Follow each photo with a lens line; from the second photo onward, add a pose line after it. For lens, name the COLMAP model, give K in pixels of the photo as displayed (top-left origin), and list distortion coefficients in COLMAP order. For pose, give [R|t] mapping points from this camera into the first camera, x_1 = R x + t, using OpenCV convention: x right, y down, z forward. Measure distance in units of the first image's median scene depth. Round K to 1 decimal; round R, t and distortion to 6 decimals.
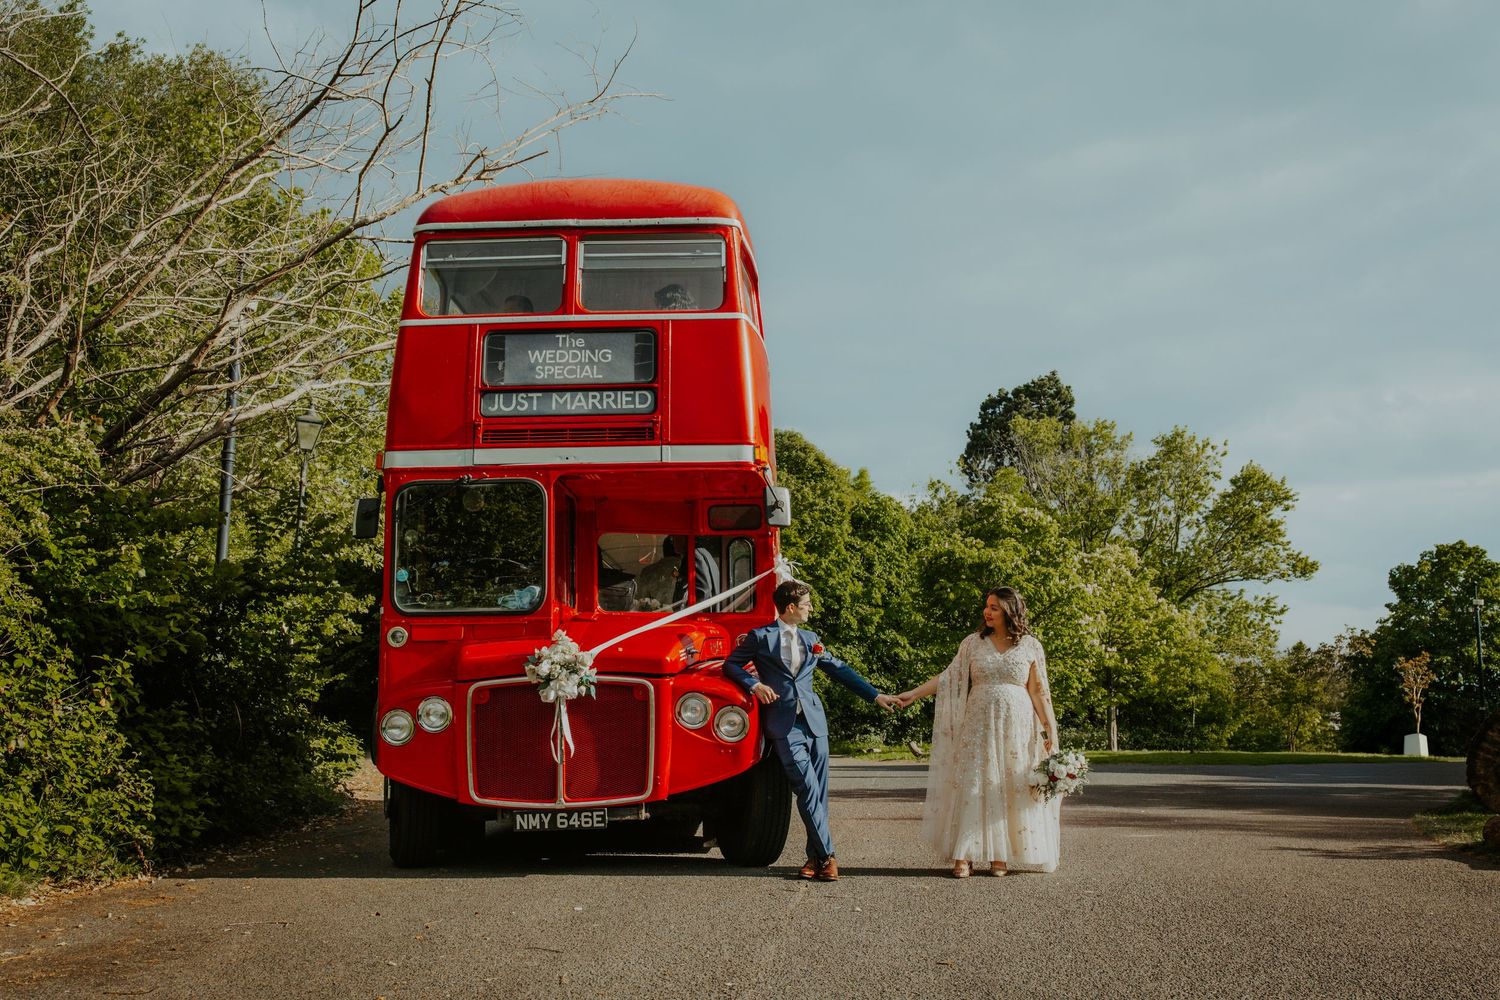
lens RADIAL K [[1403.2, 0, 750.0], [0, 1403.2, 500.0], [0, 0, 1]] dist [-0.003966, 0.000306]
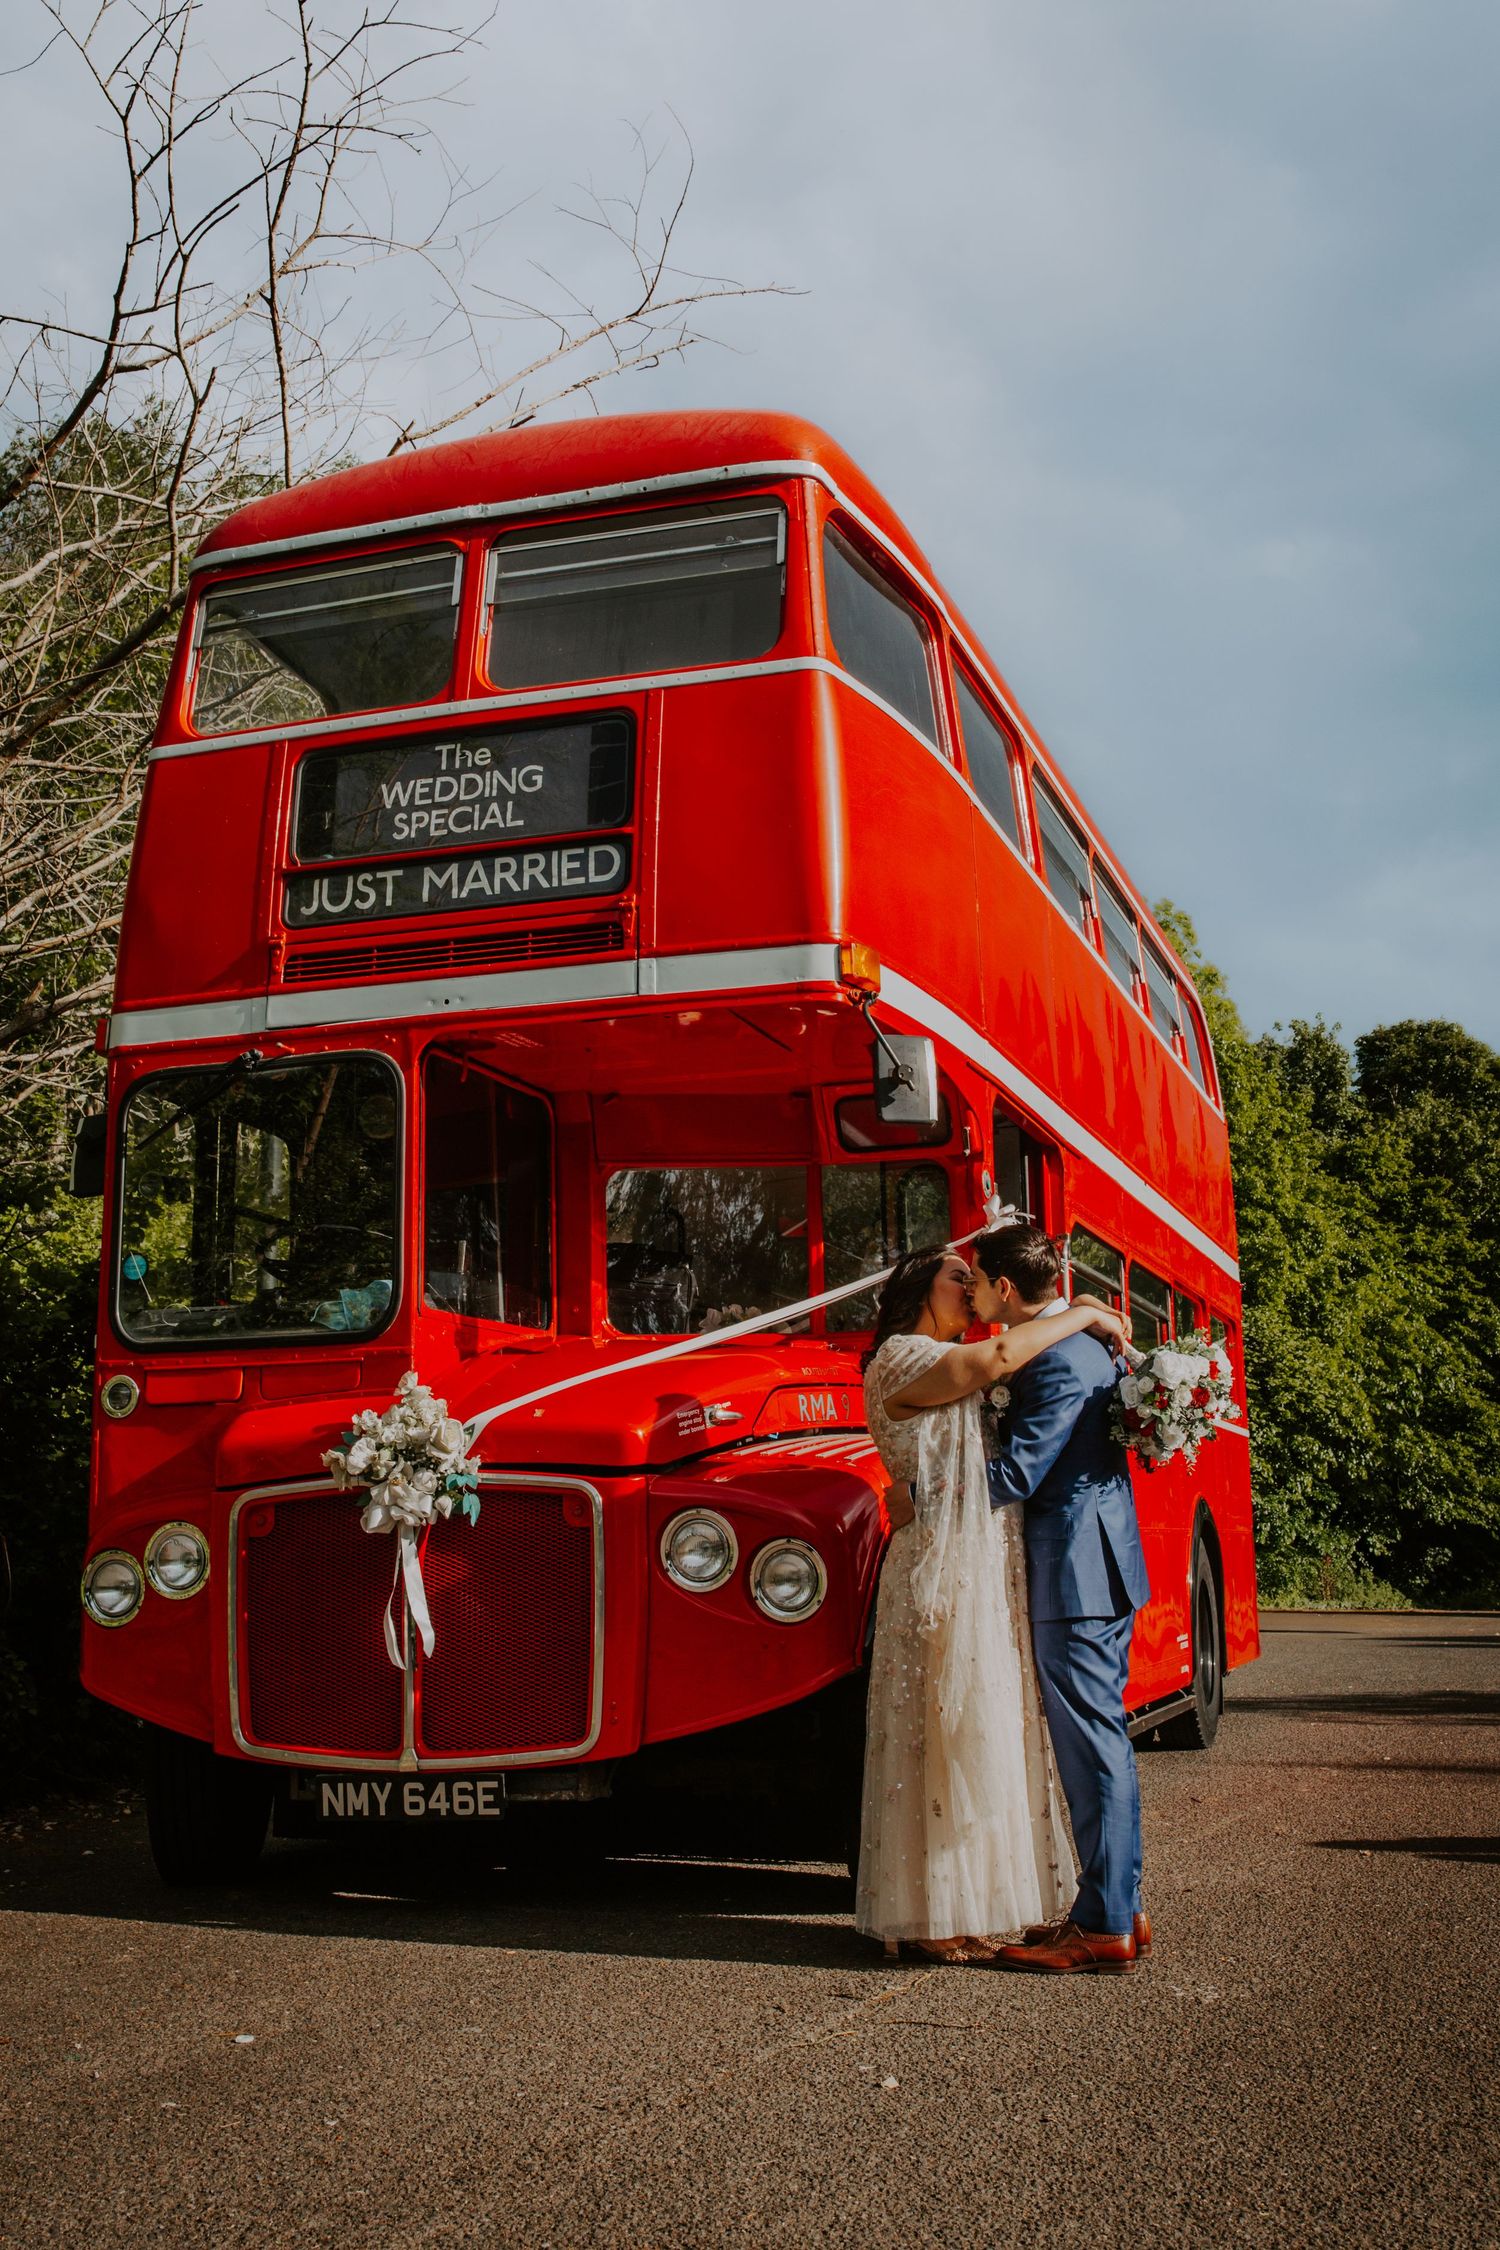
lens RADIAL K [[2353.3, 0, 741.4], [0, 2353.3, 1071.5], [0, 0, 1]] dist [-0.025328, -0.019600]
pose [[0.962726, -0.059505, -0.263851, 0.165214], [0.047210, 0.997494, -0.052705, 0.038468], [0.266325, 0.038285, 0.963123, 0.277156]]
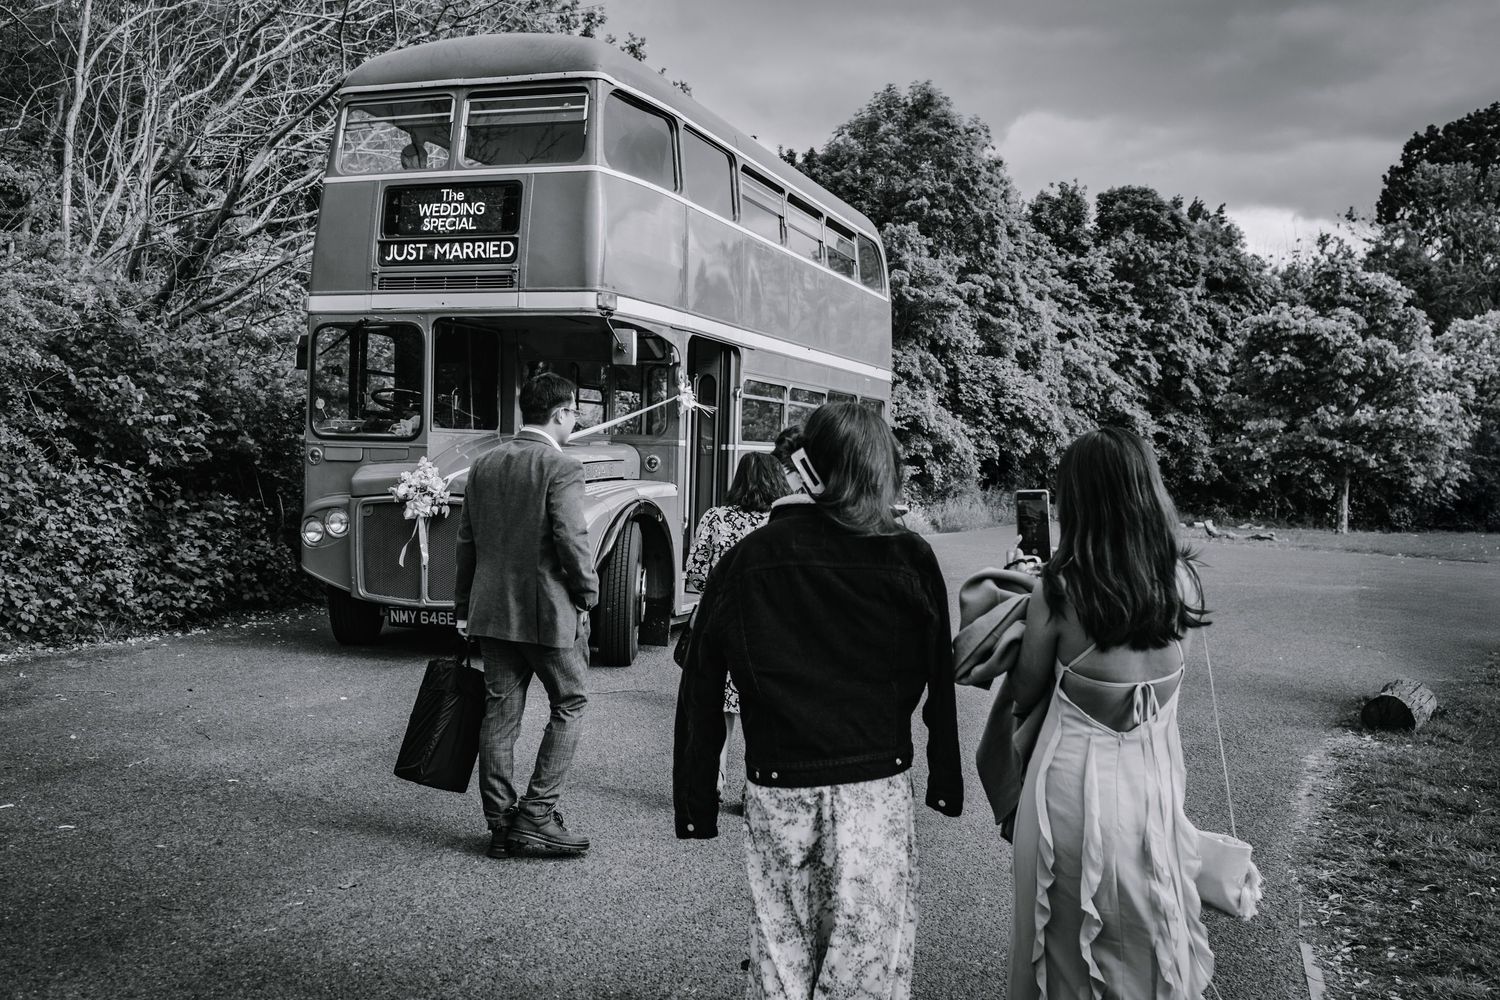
lens RADIAL K [[1403.2, 0, 750.0], [0, 1403.2, 500.0], [0, 0, 1]] dist [-0.003966, 0.000306]
pose [[0.961586, 0.040860, -0.271446, 0.416009], [0.006996, 0.984891, 0.173035, -0.067033], [0.274415, -0.168287, 0.946771, -0.026281]]
